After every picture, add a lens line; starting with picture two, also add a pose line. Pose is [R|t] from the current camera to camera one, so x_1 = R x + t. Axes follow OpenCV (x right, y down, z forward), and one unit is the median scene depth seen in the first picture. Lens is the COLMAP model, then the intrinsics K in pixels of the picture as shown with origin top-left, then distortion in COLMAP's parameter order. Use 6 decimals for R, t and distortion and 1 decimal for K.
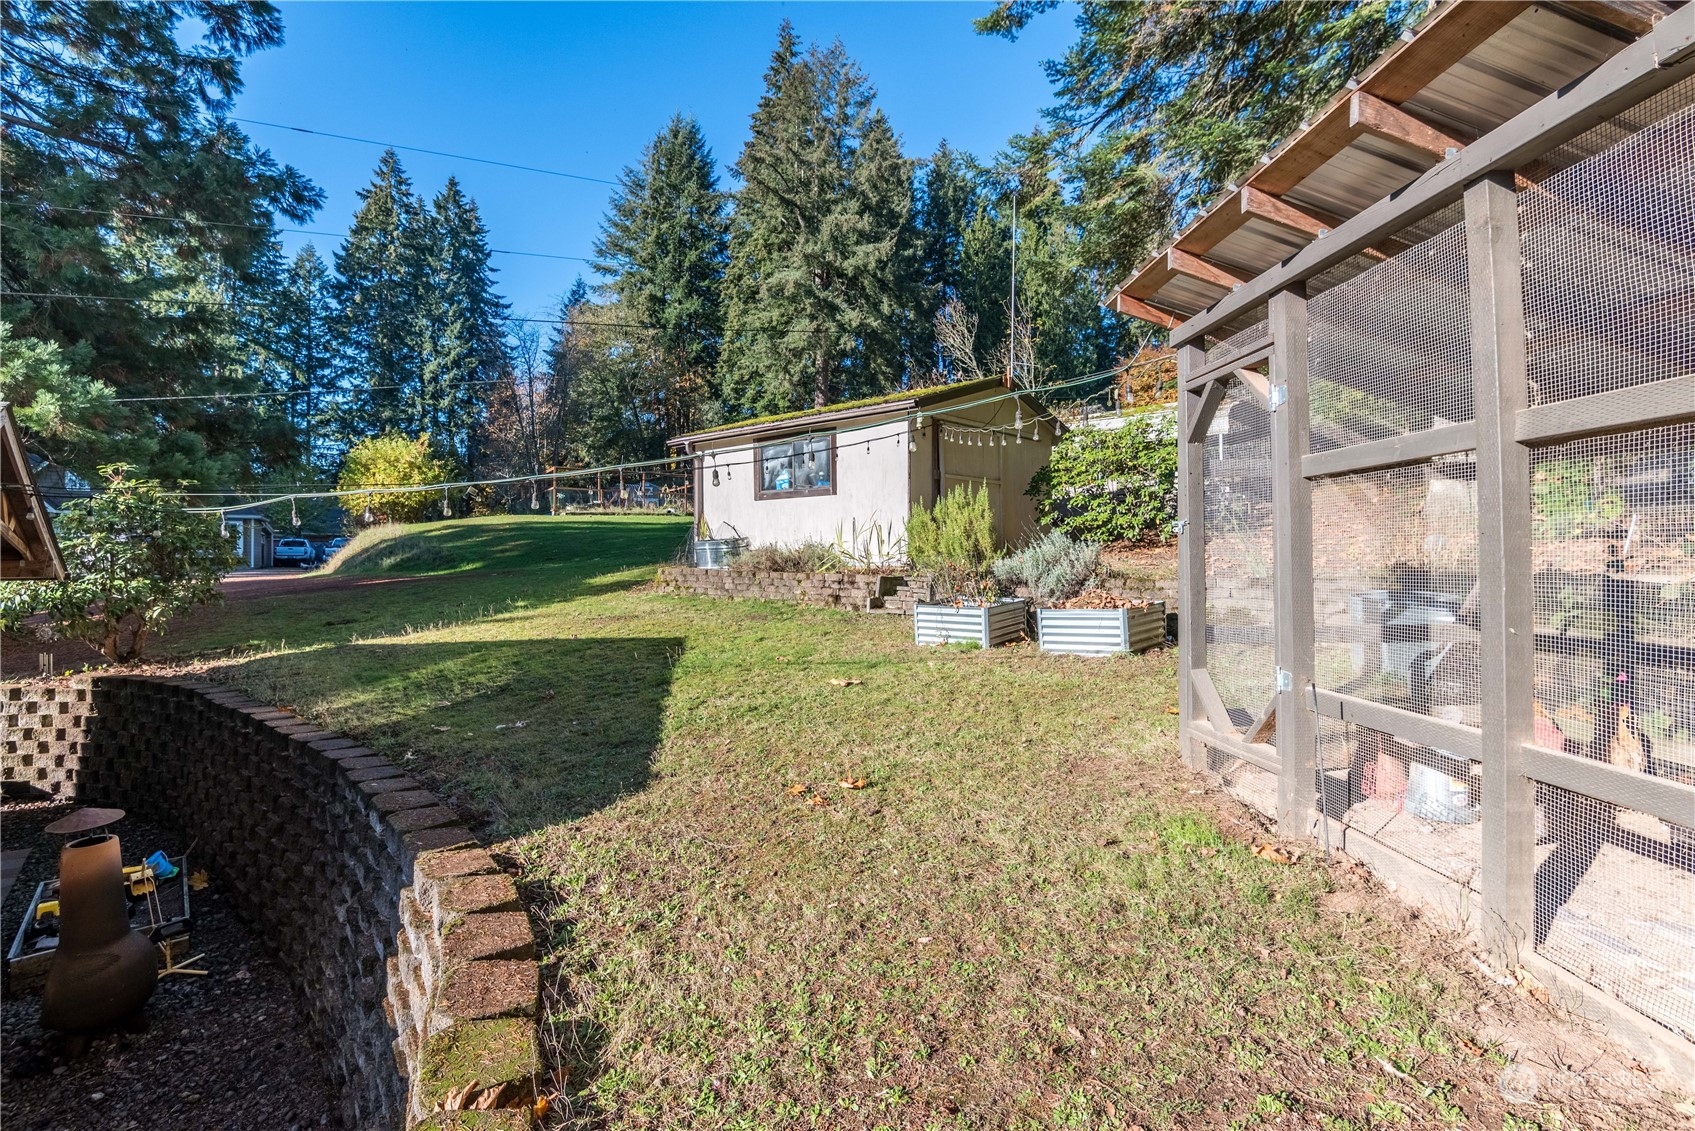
lens RADIAL K [[787.9, 0, 842.0], [0, 787.9, 559.4], [0, 0, 1]] dist [-0.013211, -0.002451]
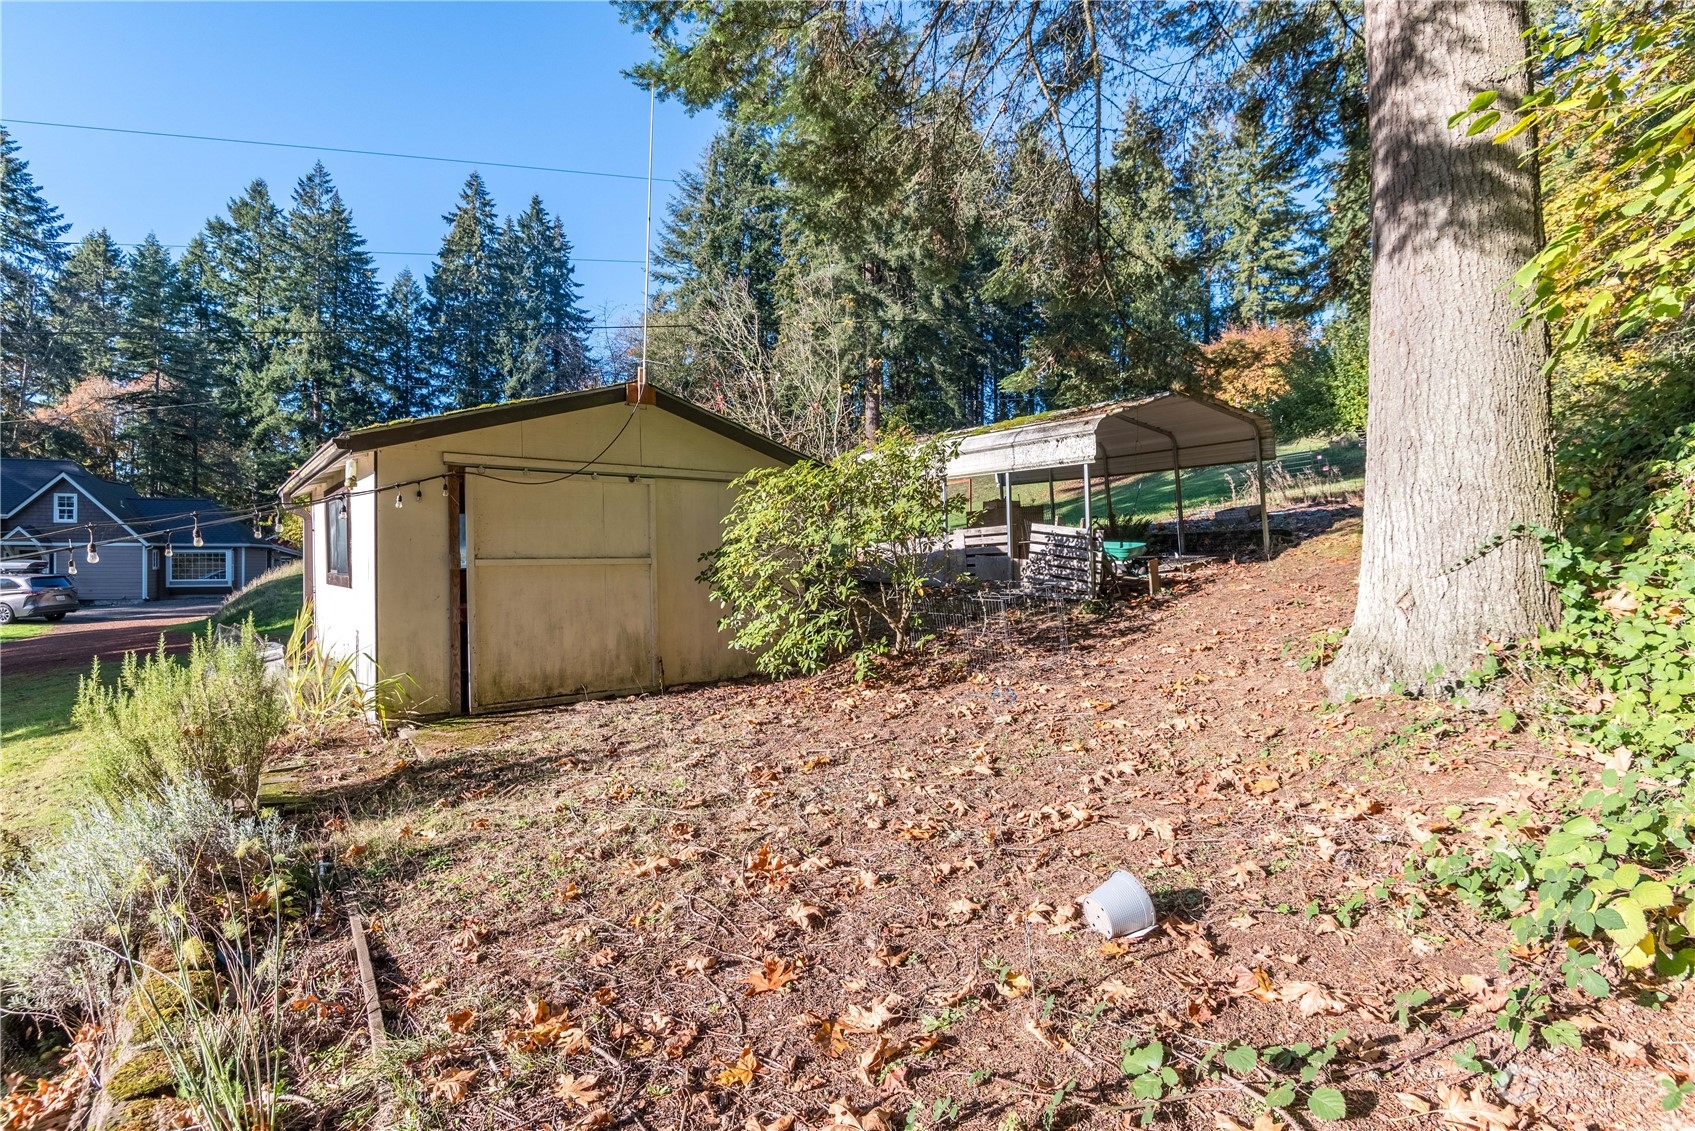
lens RADIAL K [[787.9, 0, 851.4], [0, 787.9, 557.3], [0, 0, 1]] dist [-0.013211, -0.002451]
pose [[0.989419, -0.006274, -0.144952, 0.078582], [0.005778, 0.999976, -0.003846, -0.016857], [0.144973, 0.002968, 0.989431, 0.074886]]
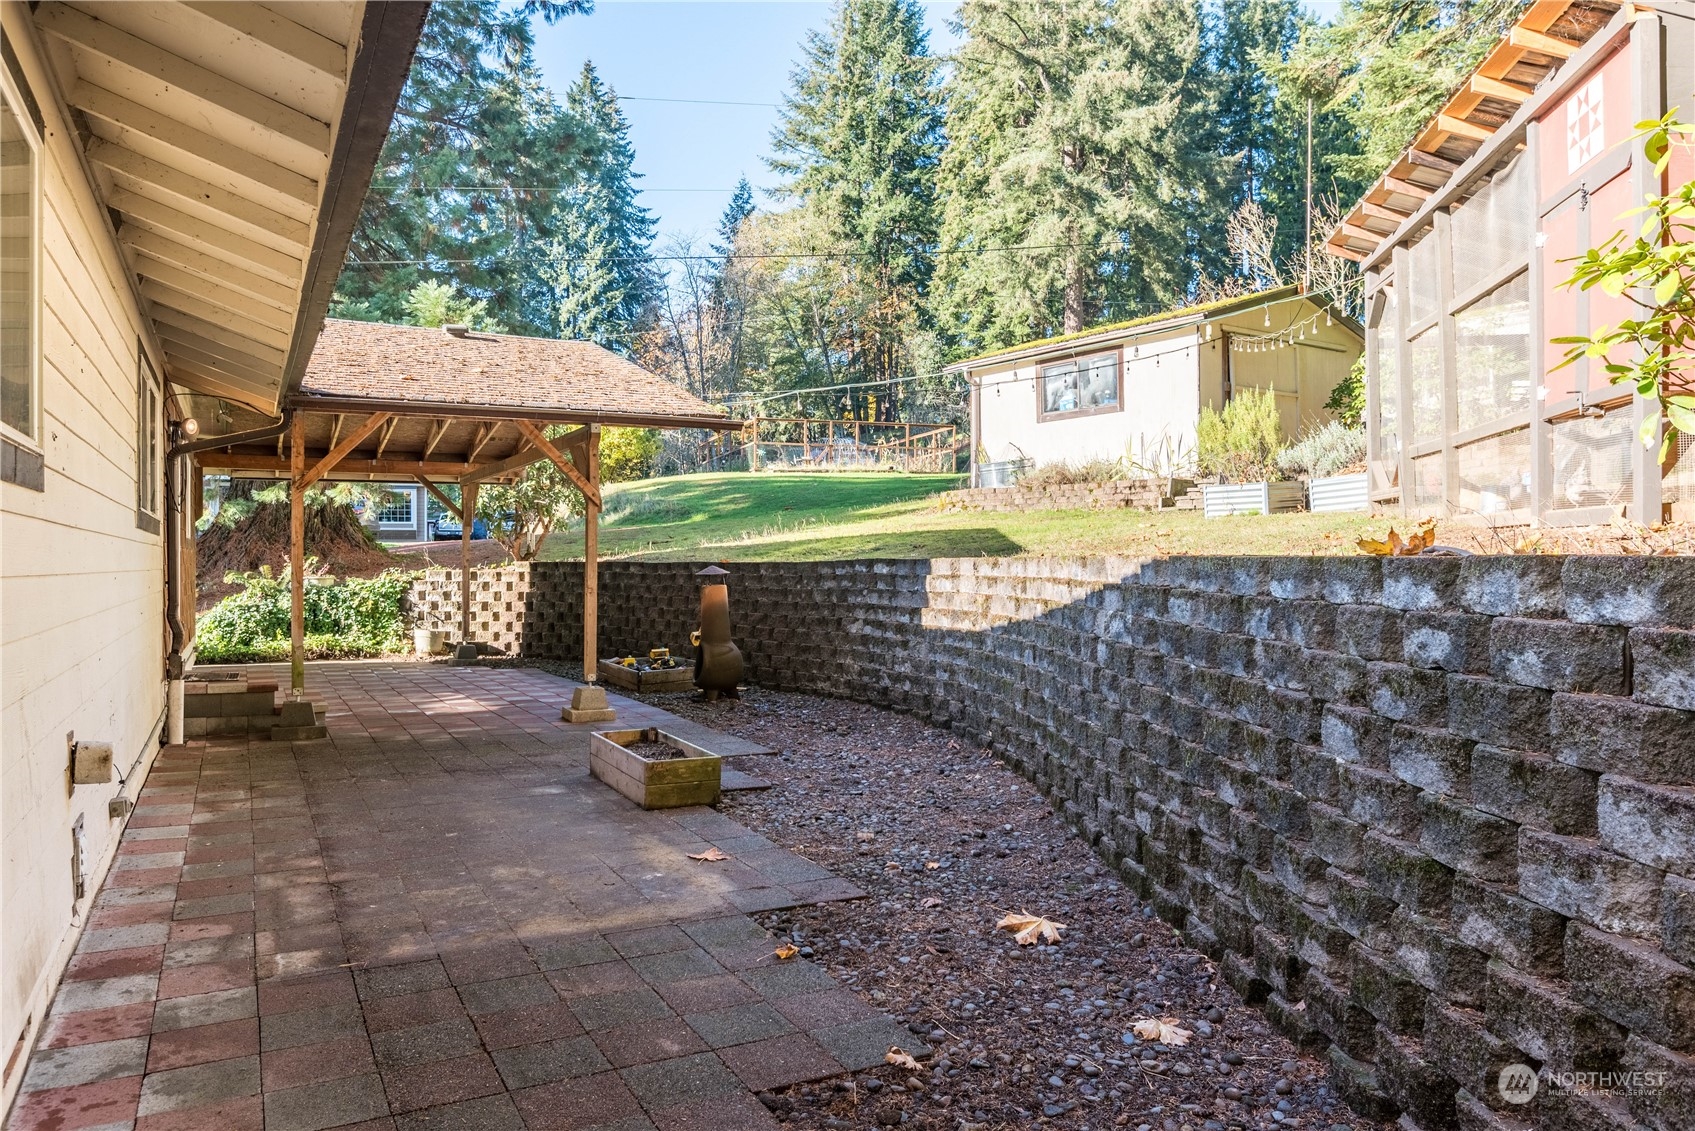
lens RADIAL K [[1139.8, 0, 837.8], [0, 1139.8, 567.1], [0, 0, 1]] dist [-0.013891, -0.006408]
pose [[0.975479, -0.002398, -0.220078, -0.007446], [0.003834, 0.999974, 0.006100, 0.018077], [0.220058, -0.006794, 0.975463, -0.085493]]
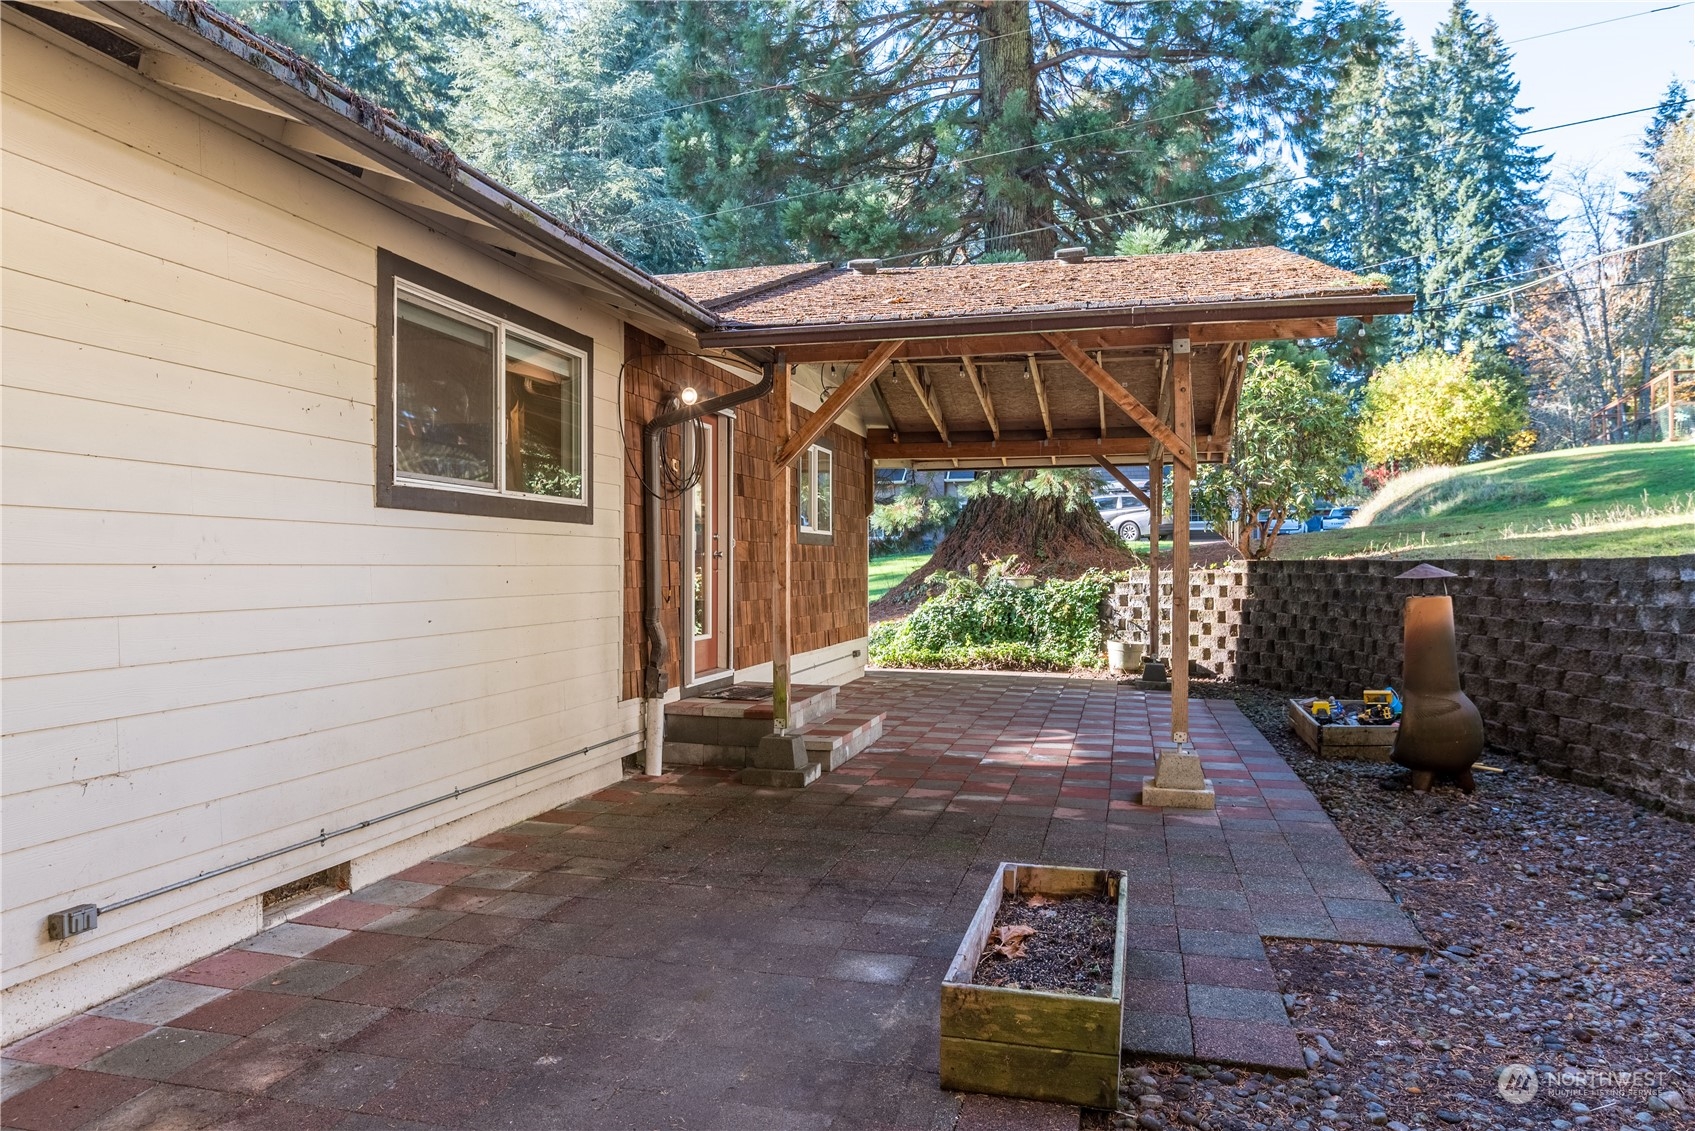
lens RADIAL K [[1139.8, 0, 840.3], [0, 1139.8, 559.7], [0, 0, 1]] dist [-0.013891, -0.006408]
pose [[0.581079, -0.005358, -0.813830, -0.010194], [0.002778, 0.999986, -0.004600, 0.018688], [0.813843, 0.000413, 0.581085, -0.032462]]
